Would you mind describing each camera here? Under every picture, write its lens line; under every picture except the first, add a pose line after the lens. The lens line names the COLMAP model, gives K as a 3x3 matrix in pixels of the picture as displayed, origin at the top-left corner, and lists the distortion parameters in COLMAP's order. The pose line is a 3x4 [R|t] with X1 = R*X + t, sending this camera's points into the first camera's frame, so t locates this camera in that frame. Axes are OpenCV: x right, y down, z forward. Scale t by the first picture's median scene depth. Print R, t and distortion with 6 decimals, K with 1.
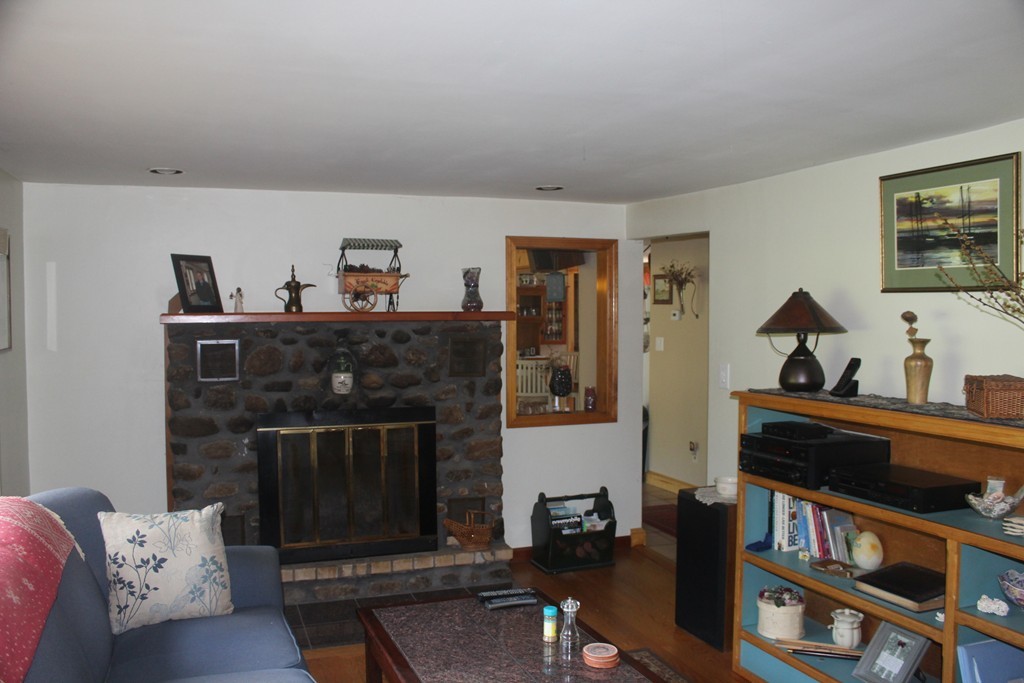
lens RADIAL K [[831.4, 0, 500.5], [0, 831.4, 344.9], [0, 0, 1]] dist [-0.159384, 0.111136]
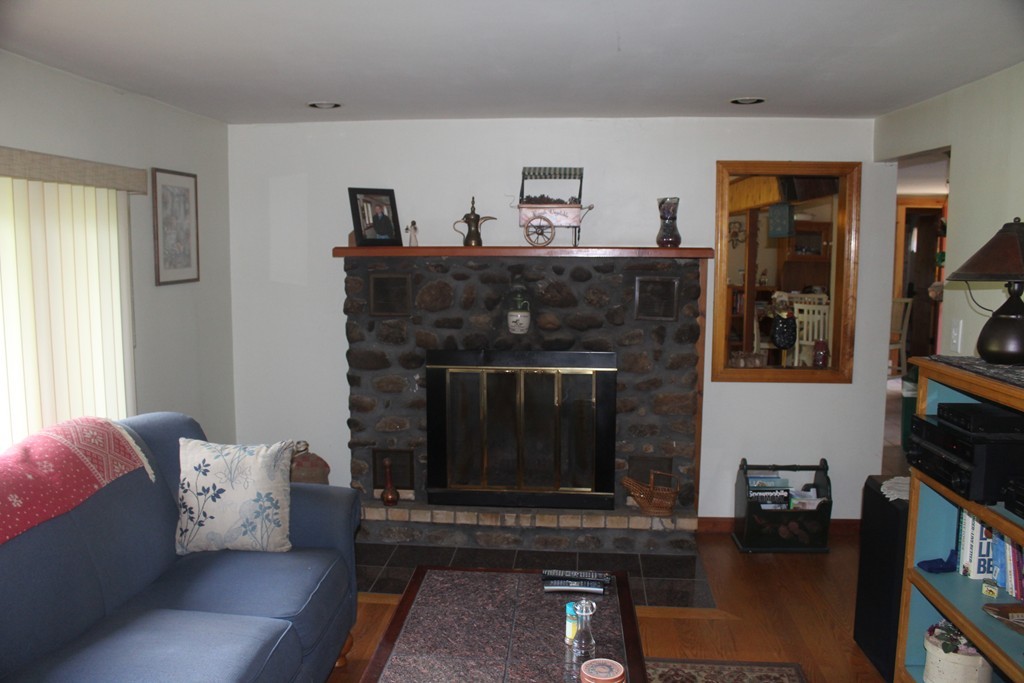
lens RADIAL K [[831.4, 0, 500.5], [0, 831.4, 344.9], [0, 0, 1]] dist [-0.159384, 0.111136]
pose [[0.905018, 0.054285, -0.421895, 0.197585], [-0.021890, 0.996453, 0.081257, -0.004722], [0.424809, -0.064303, 0.902996, 0.140632]]
